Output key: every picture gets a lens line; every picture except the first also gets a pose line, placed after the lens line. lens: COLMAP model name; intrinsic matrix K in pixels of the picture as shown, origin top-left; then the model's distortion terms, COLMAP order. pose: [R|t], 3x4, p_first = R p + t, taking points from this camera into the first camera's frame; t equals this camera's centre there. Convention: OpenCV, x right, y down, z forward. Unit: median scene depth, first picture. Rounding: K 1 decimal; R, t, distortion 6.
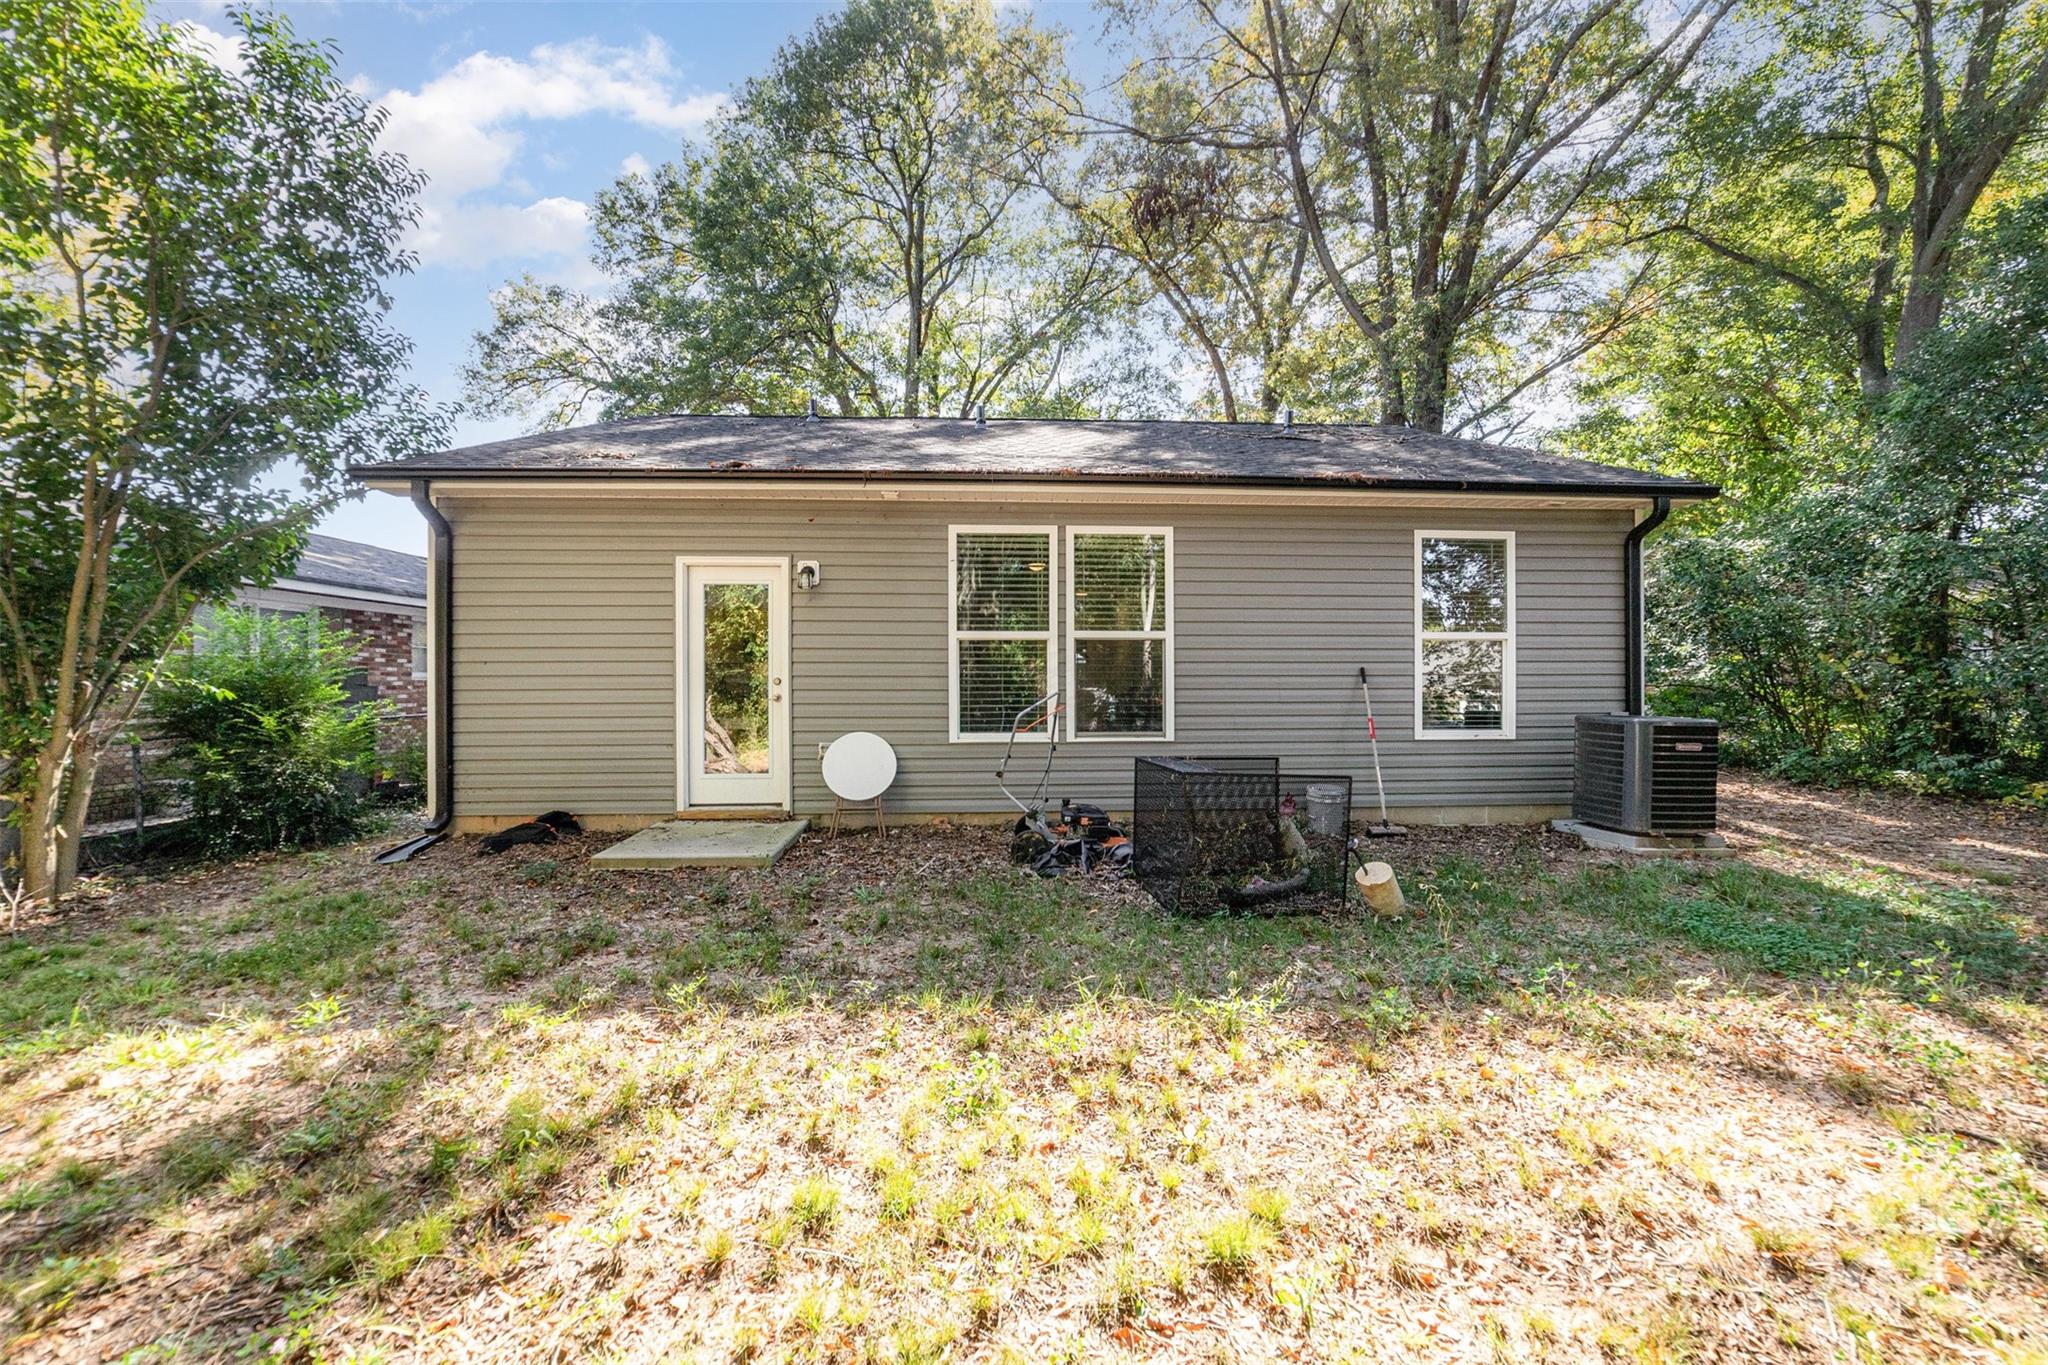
lens RADIAL K [[807.2, 0, 1028.9], [0, 807.2, 676.1], [0, 0, 1]] dist [-0.014848, 0.005406]
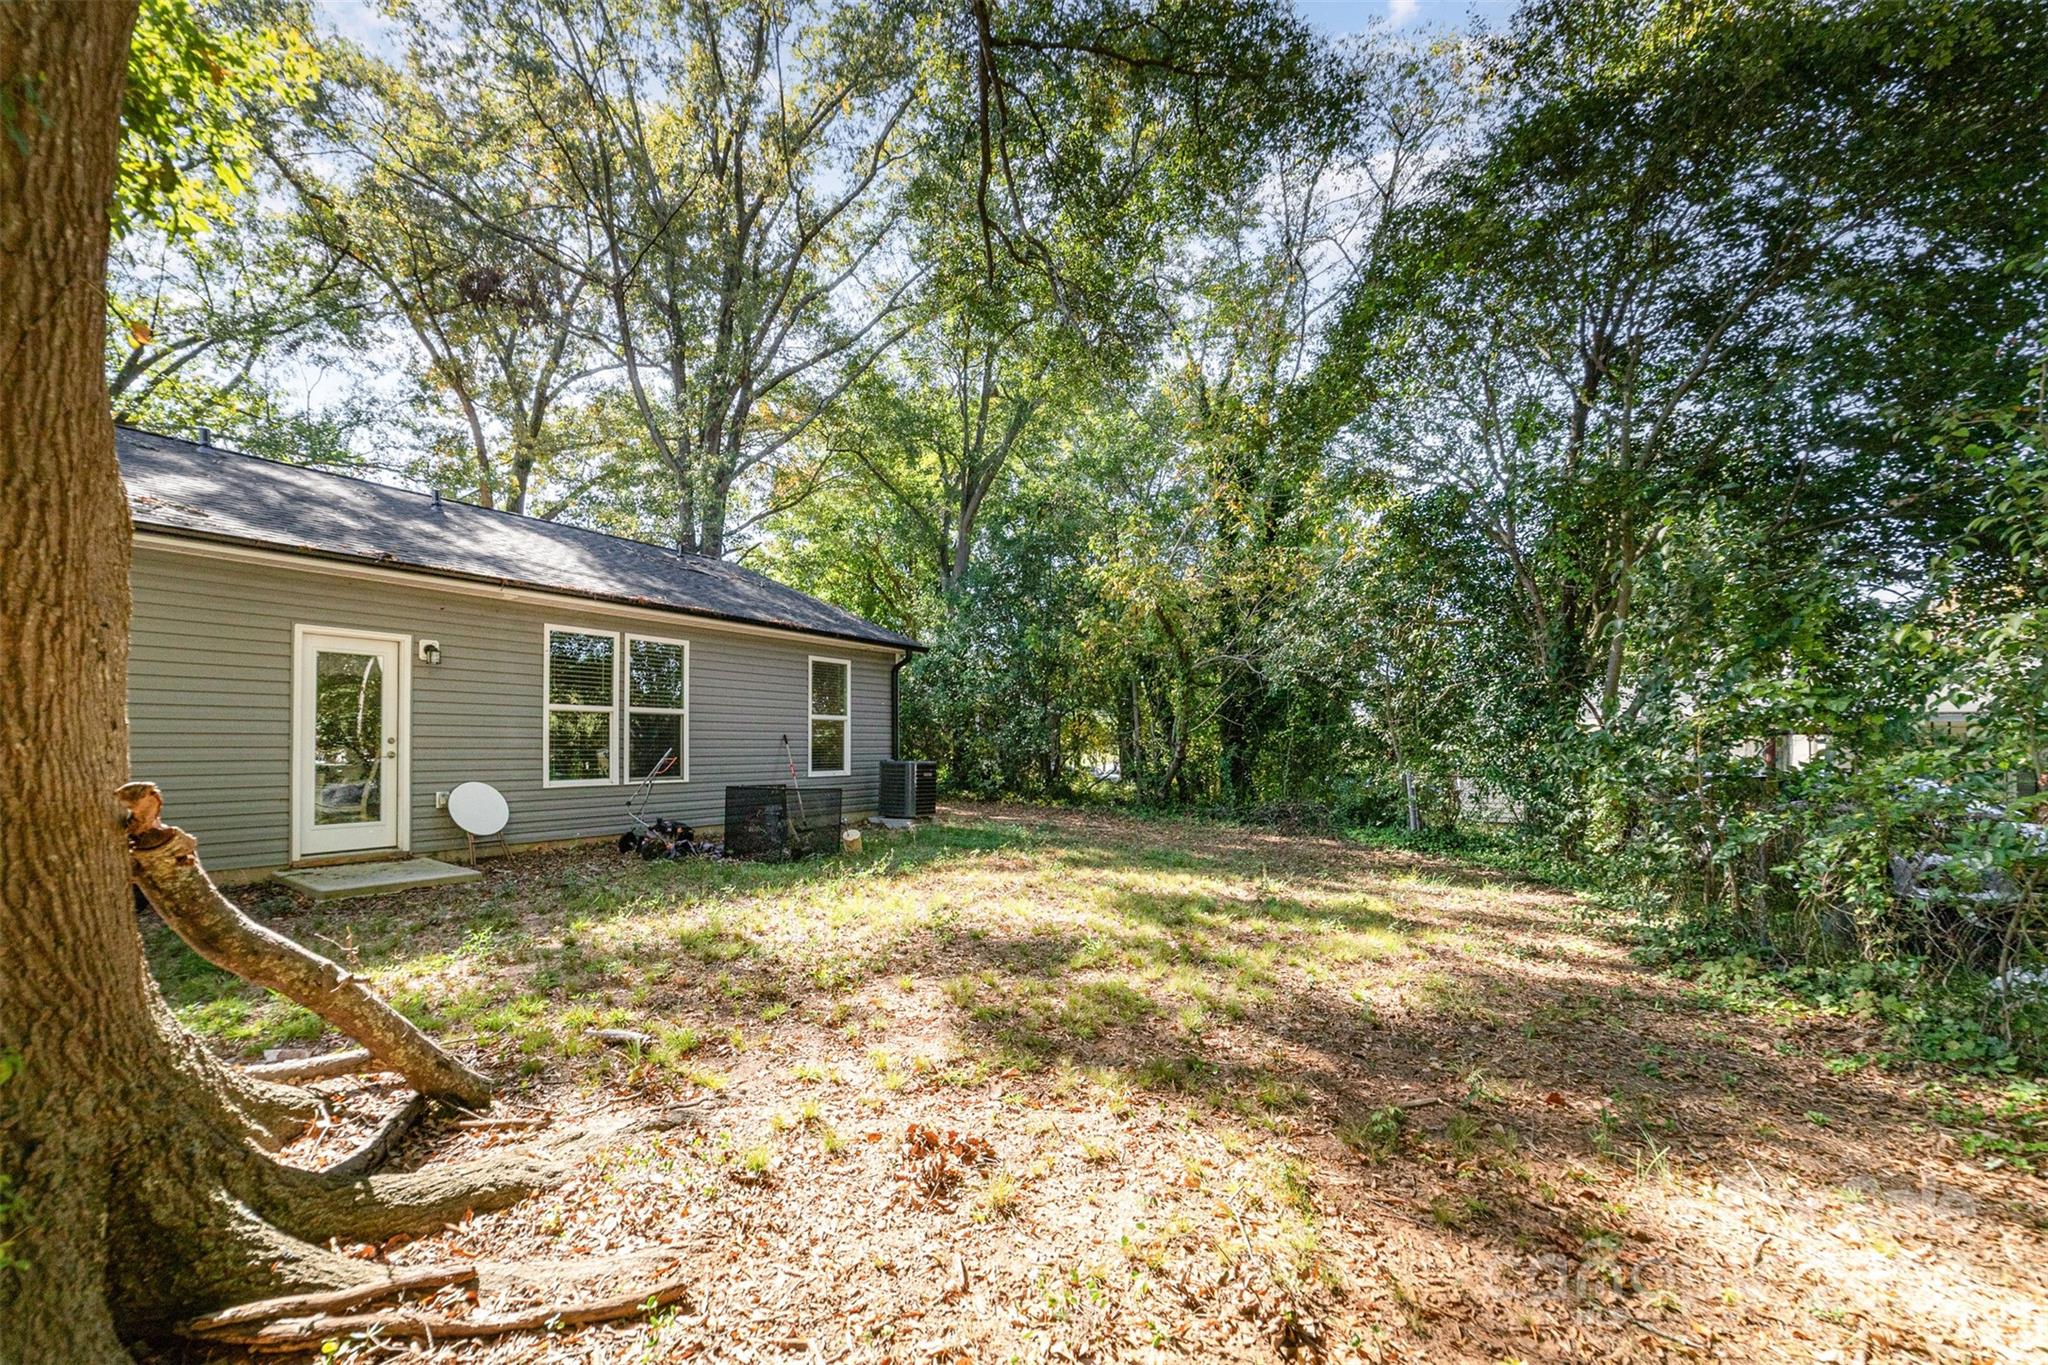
lens RADIAL K [[807.2, 0, 1028.9], [0, 807.2, 676.1], [0, 0, 1]] dist [-0.014848, 0.005406]
pose [[0.564510, 0.071509, 0.822323, -0.729841], [-0.003912, 0.996461, -0.083967, 0.006942], [-0.825417, 0.044183, 0.562792, -0.396044]]
